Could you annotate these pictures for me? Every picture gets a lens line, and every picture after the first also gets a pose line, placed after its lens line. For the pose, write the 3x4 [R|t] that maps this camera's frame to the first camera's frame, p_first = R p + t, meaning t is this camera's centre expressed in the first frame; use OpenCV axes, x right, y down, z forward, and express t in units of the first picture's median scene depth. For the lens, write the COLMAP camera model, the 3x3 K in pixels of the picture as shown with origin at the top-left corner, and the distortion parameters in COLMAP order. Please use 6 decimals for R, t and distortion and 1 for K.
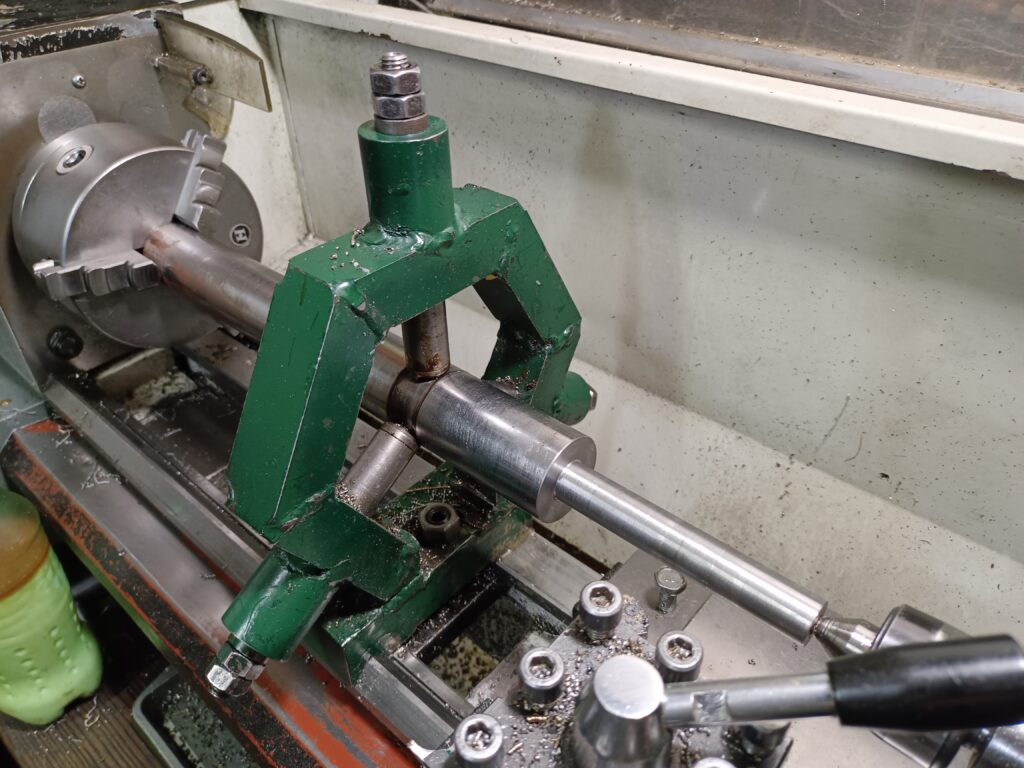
lens RADIAL K [[747.3, 0, 510.2], [0, 747.3, 379.7], [0, 0, 1]] dist [0.047011, -0.065272]
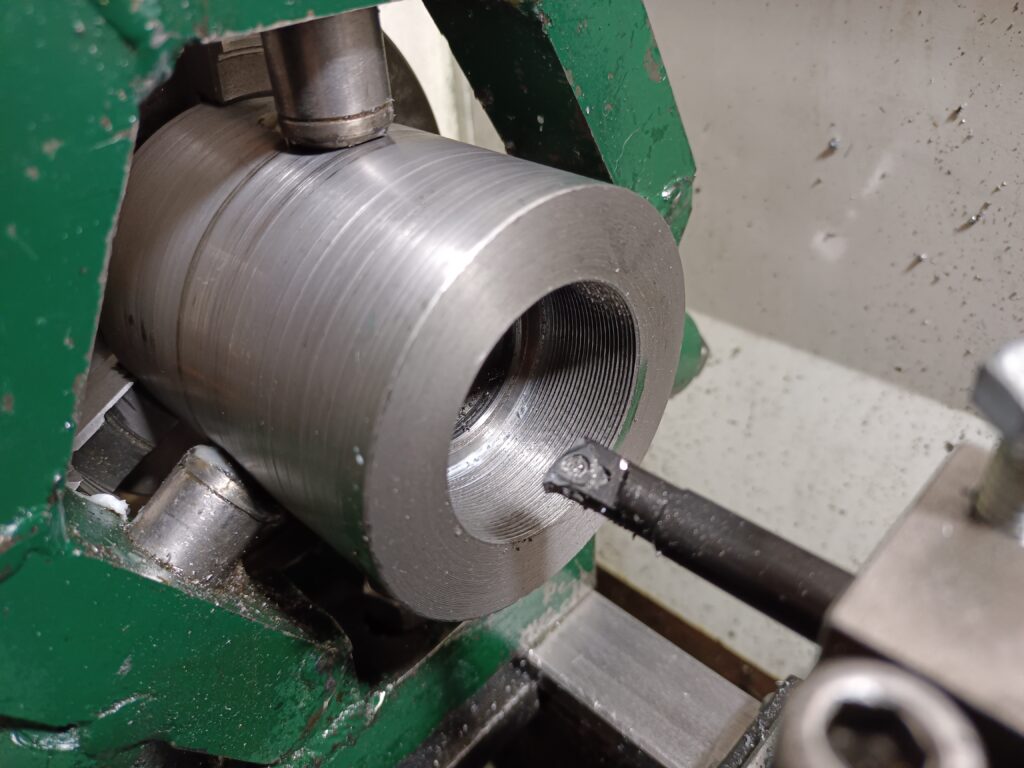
lens RADIAL K [[778.2, 0, 491.4], [0, 778.2, 381.3], [0, 0, 1]] dist [0.001880, -0.042659]
pose [[0.996914, -0.006391, -0.078242, 0.000936], [0.004954, 0.999816, -0.018538, 0.061407], [0.078346, 0.018094, 0.996762, 0.457850]]
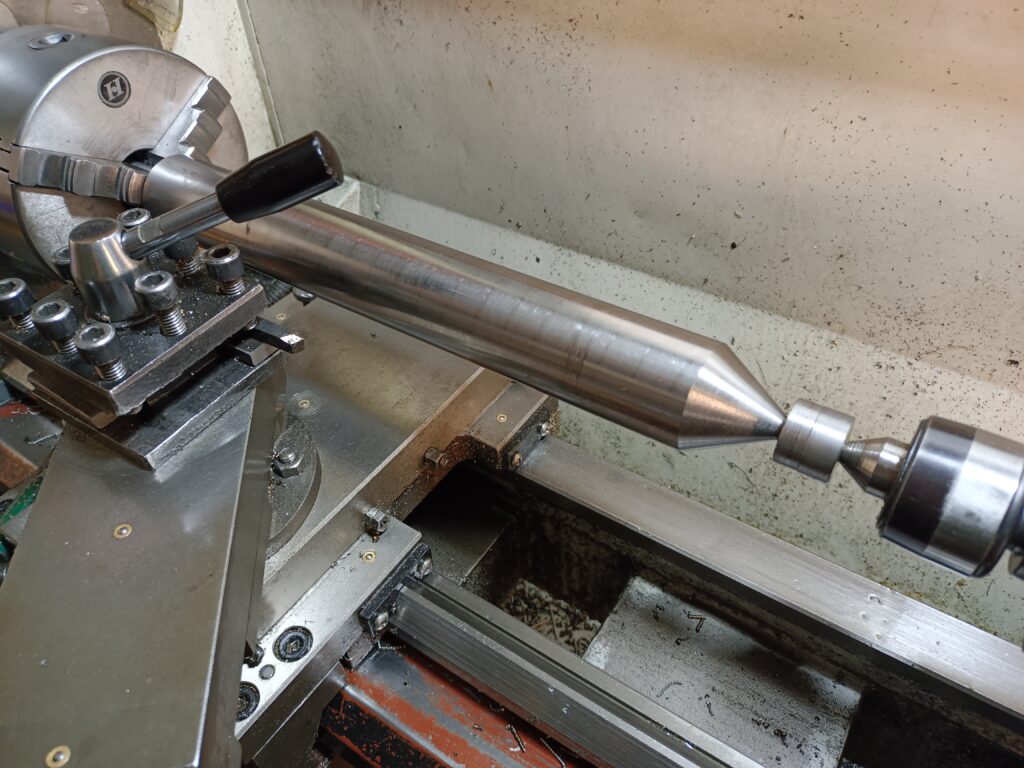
lens RADIAL K [[747.3, 0, 510.2], [0, 747.3, 379.7], [0, 0, 1]] dist [0.047011, -0.065272]
pose [[0.991229, -0.108322, 0.075705, -0.165057], [0.100053, 0.989363, 0.105595, -0.006693], [-0.086338, -0.097094, 0.991523, 0.157371]]
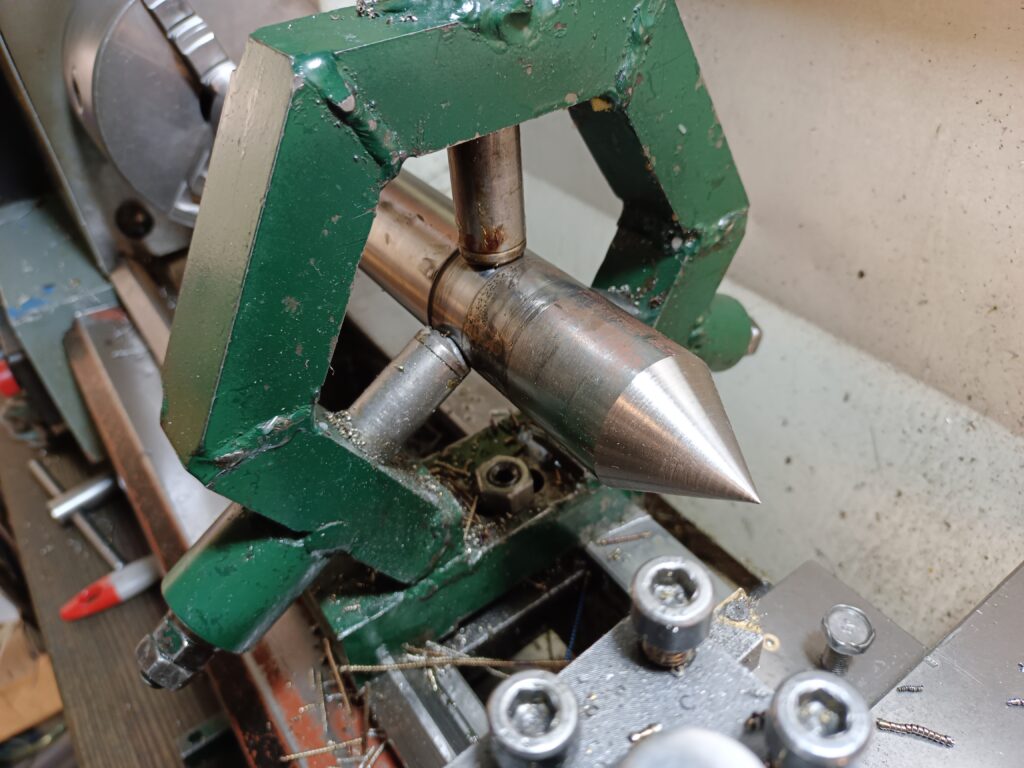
lens RADIAL K [[763.7, 0, 512.0], [0, 763.7, 384.0], [0, 0, 1]] dist [0.008051, -0.043429]
pose [[0.973655, 0.110183, -0.199636, 0.041835], [-0.095867, 0.992171, 0.080040, 0.036200], [0.206892, -0.058792, 0.976596, 0.283316]]
